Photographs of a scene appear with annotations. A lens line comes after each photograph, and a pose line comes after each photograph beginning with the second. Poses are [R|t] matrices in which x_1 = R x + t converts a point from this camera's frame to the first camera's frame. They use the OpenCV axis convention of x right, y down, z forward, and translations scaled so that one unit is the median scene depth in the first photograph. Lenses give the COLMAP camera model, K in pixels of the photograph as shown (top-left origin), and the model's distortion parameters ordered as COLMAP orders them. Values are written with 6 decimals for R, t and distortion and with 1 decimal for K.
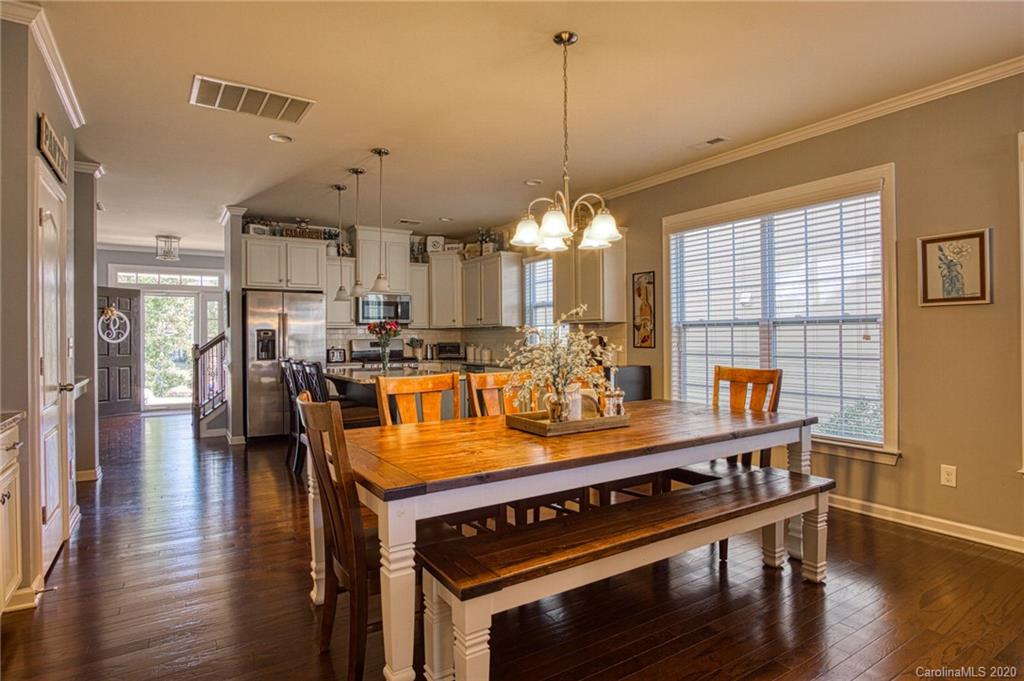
lens RADIAL K [[546.8, 0, 519.2], [0, 546.8, 341.0], [0, 0, 1]] dist [-0.029991, 0.008956]
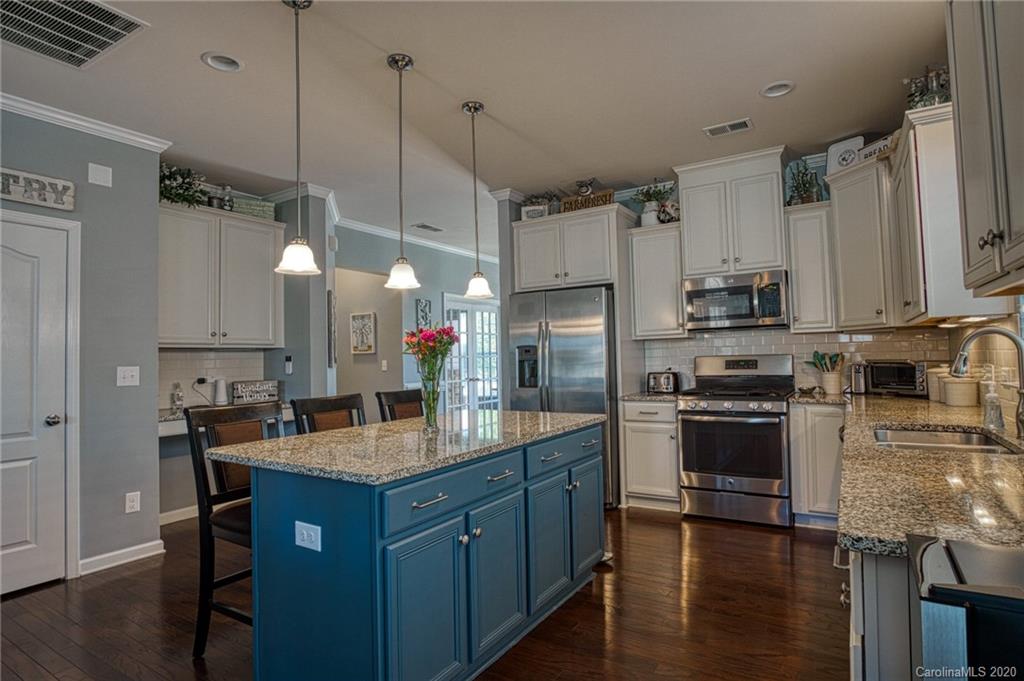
lens RADIAL K [[546.8, 0, 515.6], [0, 546.8, 335.9], [0, 0, 1]] dist [-0.029991, 0.008956]
pose [[0.422406, -0.039299, -0.905554, 0.163974], [0.015051, 0.999226, -0.036343, -0.006919], [0.906282, 0.001722, 0.422671, 0.586465]]
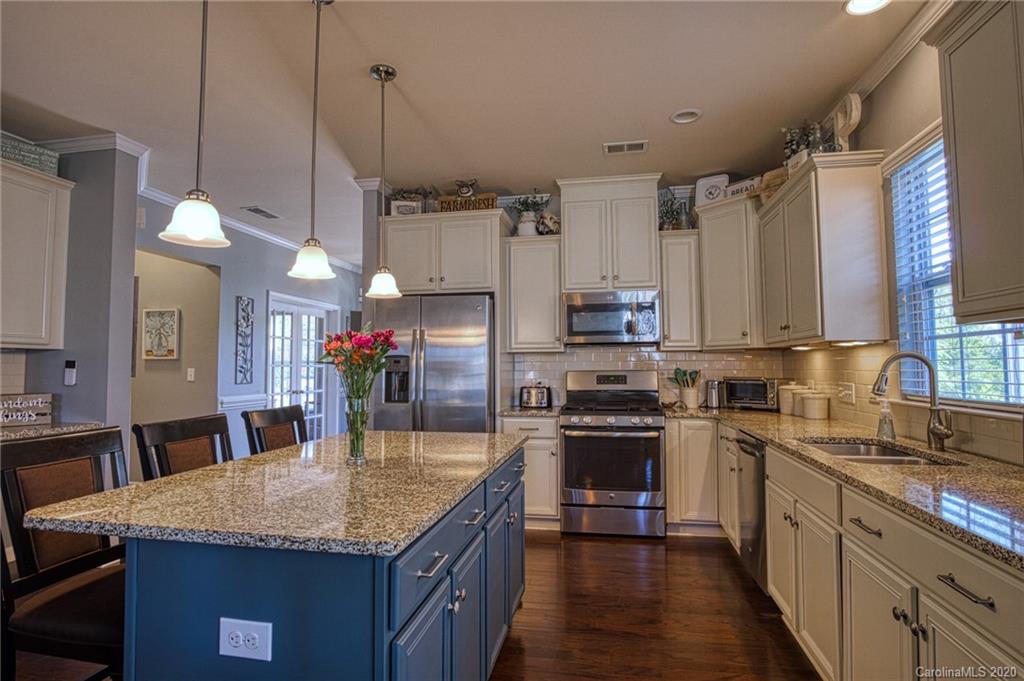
lens RADIAL K [[546.8, 0, 514.0], [0, 546.8, 335.2], [0, 0, 1]] dist [-0.029991, 0.008956]
pose [[0.724836, -0.034994, -0.688032, 0.071727], [-0.004991, 0.998416, -0.056039, -0.008393], [0.688903, 0.044054, 0.723514, 0.541197]]
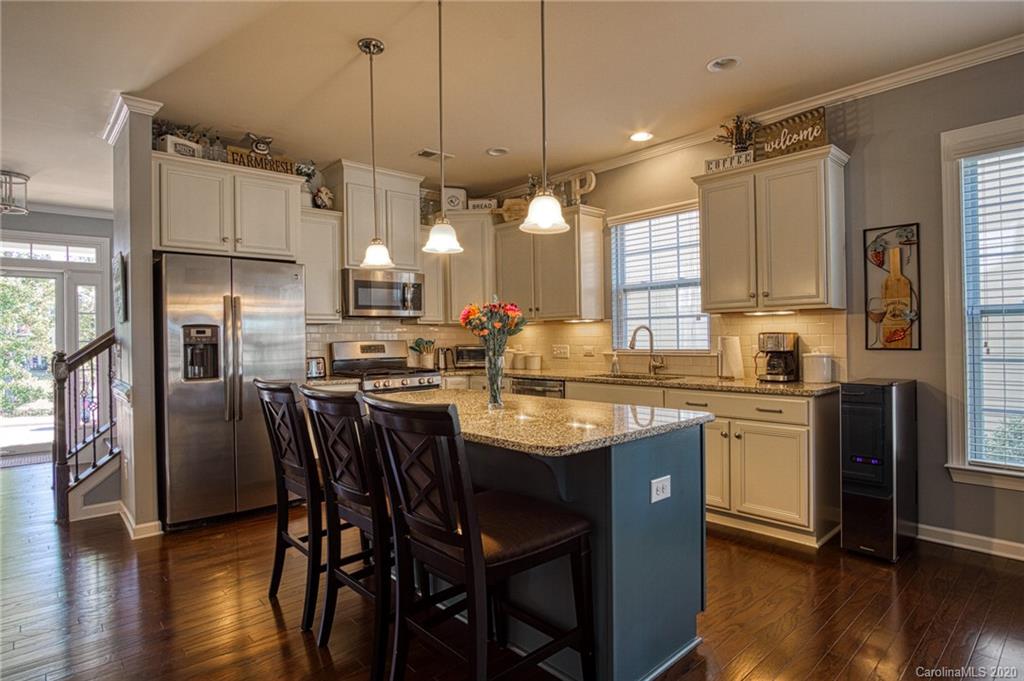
lens RADIAL K [[546.8, 0, 509.2], [0, 546.8, 339.2], [0, 0, 1]] dist [-0.029991, 0.008956]
pose [[0.987220, -0.009059, 0.159103, -0.211710], [0.009806, 0.999944, -0.003912, -0.001351], [-0.159059, 0.005422, 0.987254, 0.352706]]
